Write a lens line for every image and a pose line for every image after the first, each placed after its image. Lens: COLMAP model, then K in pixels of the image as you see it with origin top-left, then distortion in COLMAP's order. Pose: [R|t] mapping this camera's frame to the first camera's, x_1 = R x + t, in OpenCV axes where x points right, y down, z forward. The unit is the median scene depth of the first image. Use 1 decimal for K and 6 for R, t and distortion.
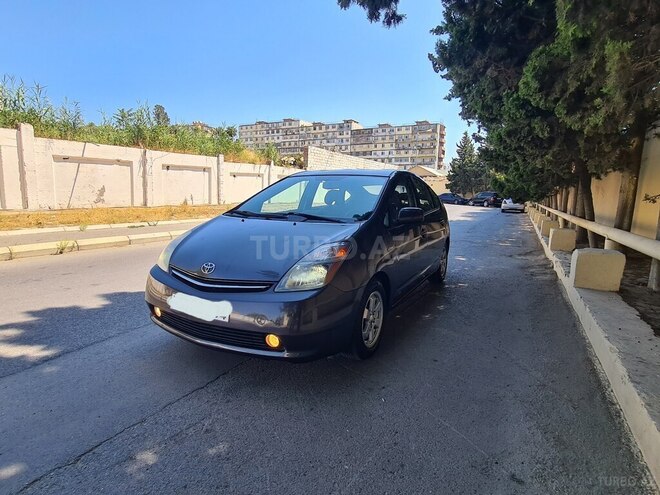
lens RADIAL K [[361.3, 0, 332.2], [0, 361.3, 249.1], [0, 0, 1]] dist [-0.002589, 0.000208]
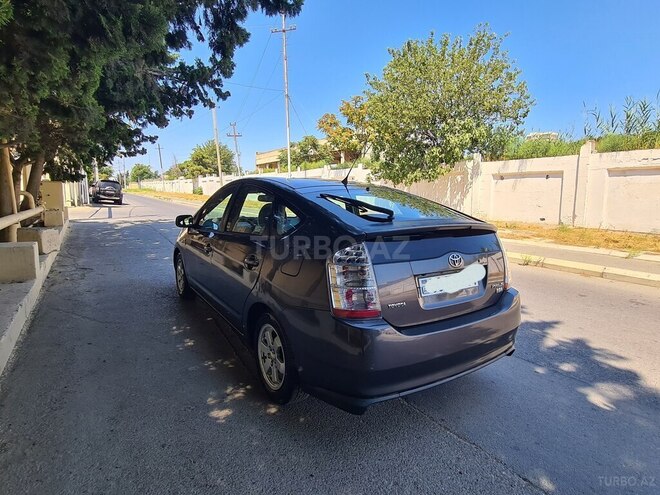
lens RADIAL K [[361.3, 0, 332.2], [0, 361.3, 249.1], [0, 0, 1]] dist [-0.002589, 0.000208]
pose [[-0.477481, 0.096889, -0.873284, 0.413507], [-0.167450, 0.965651, 0.198693, -0.127318], [0.862538, 0.241103, -0.444856, 0.776703]]
